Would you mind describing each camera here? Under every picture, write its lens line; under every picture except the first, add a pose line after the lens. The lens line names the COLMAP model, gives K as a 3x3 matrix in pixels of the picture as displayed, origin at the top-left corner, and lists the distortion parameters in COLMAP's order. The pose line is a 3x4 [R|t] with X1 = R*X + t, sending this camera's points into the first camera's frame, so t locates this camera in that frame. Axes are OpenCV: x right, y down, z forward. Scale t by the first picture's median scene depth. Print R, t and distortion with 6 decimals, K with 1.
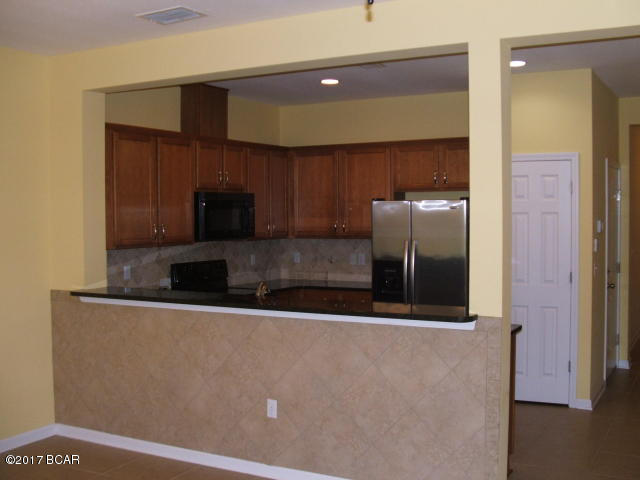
lens RADIAL K [[746.3, 0, 320.0], [0, 746.3, 240.0], [0, 0, 1]] dist [-0.239692, 0.303629]
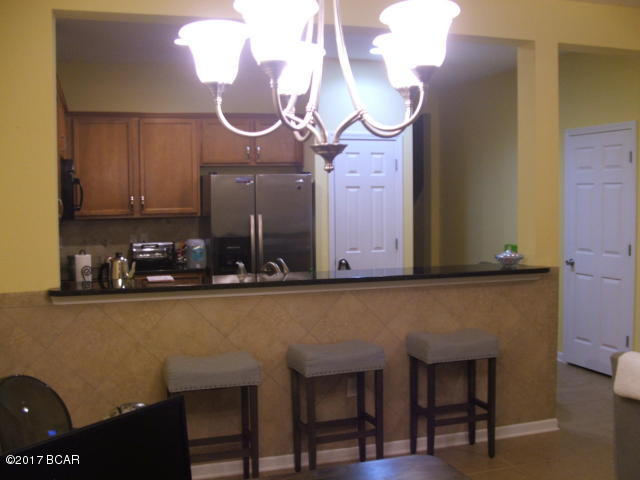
lens RADIAL K [[746.3, 0, 320.0], [0, 746.3, 240.0], [0, 0, 1]] dist [-0.239692, 0.303629]
pose [[0.676652, -0.042507, 0.735075, -0.737514], [0.029914, 0.999095, 0.030238, 0.009619], [-0.735695, 0.001529, 0.677311, 0.365128]]
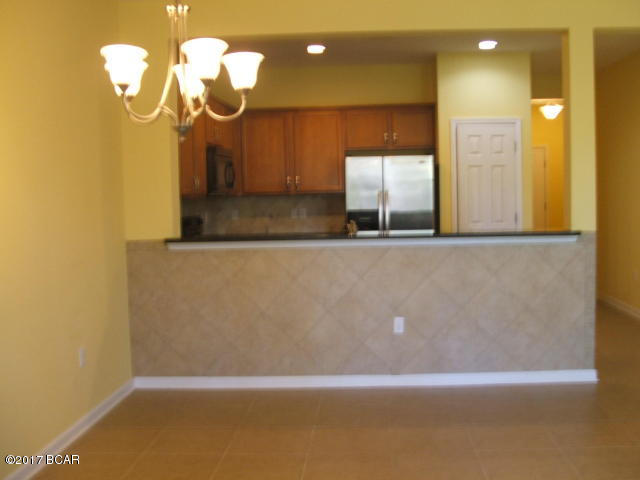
lens RADIAL K [[746.3, 0, 320.0], [0, 746.3, 240.0], [0, 0, 1]] dist [-0.239692, 0.303629]
pose [[0.906543, -0.041972, 0.420021, -0.624670], [0.031602, 0.999000, 0.031621, 0.050290], [-0.420928, -0.015392, 0.906963, -0.007541]]
